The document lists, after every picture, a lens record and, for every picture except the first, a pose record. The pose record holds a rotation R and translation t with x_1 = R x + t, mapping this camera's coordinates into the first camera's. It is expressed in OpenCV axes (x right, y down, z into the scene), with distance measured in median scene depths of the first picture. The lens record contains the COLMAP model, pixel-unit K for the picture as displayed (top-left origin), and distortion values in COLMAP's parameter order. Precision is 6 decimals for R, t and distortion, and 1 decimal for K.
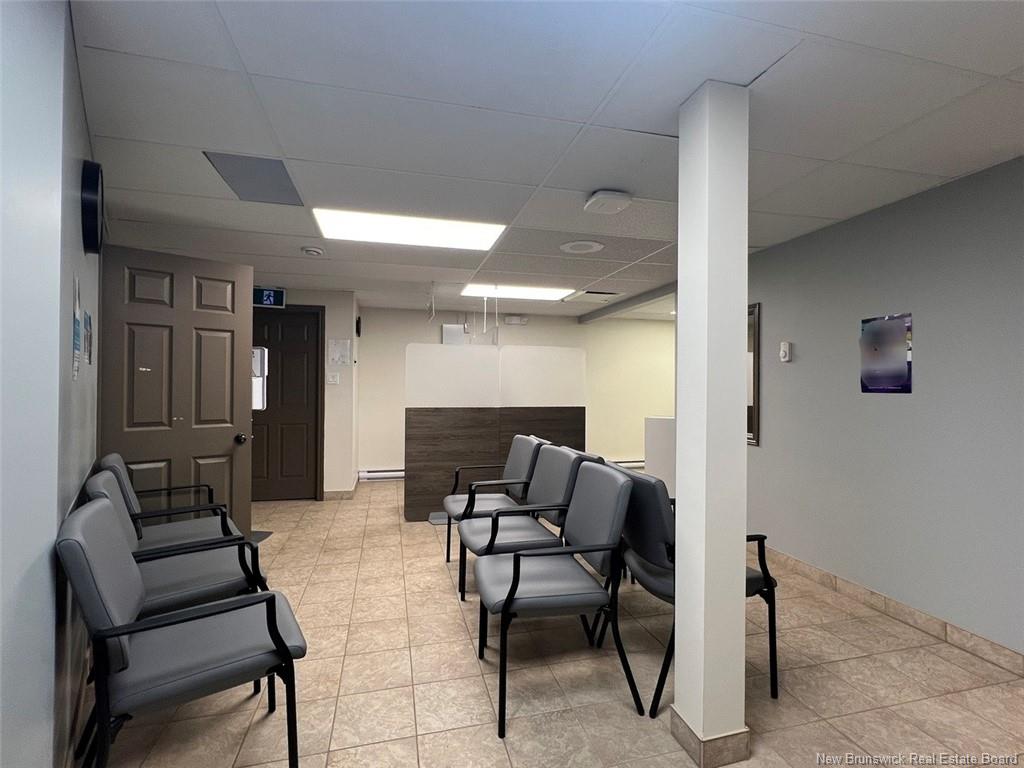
lens RADIAL K [[440.5, 0, 512.0], [0, 440.5, 384.0], [0, 0, 1]] dist [-0.008565, 0.000166]
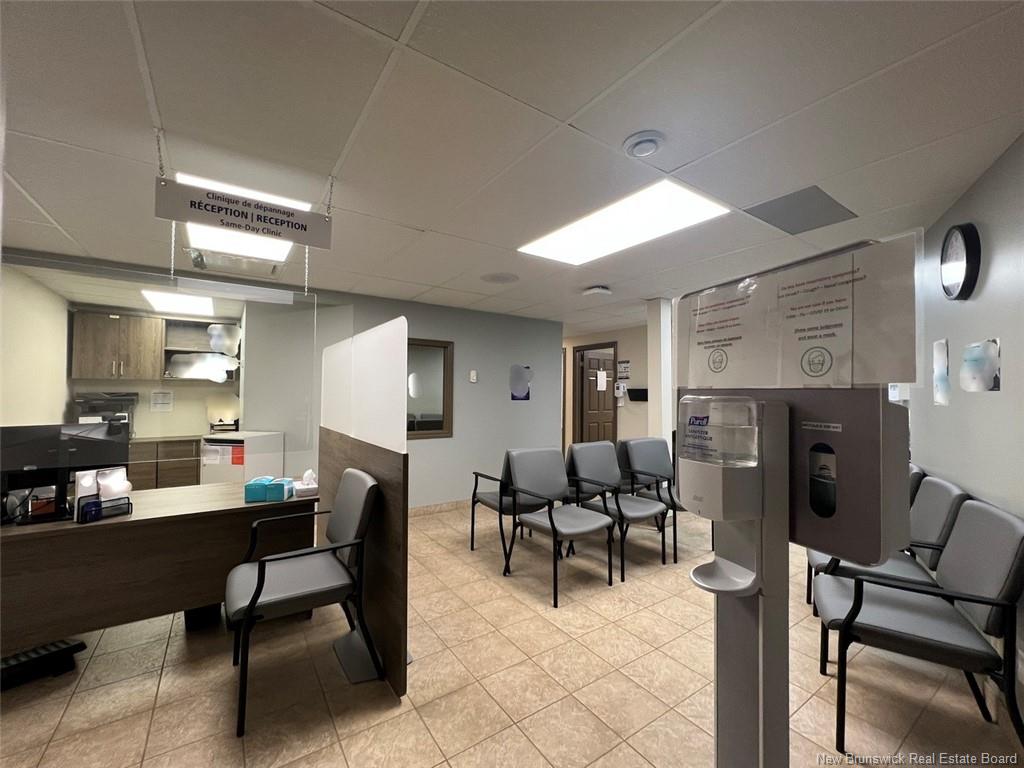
lens RADIAL K [[421.3, 0, 512.0], [0, 421.3, 384.0], [0, 0, 1]] dist [0.000232, 0.000047]
pose [[-0.313677, 0.022196, 0.949270, -0.985717], [-0.013960, 0.999511, -0.027984, -0.001413], [-0.949427, -0.022029, -0.313214, 1.474998]]
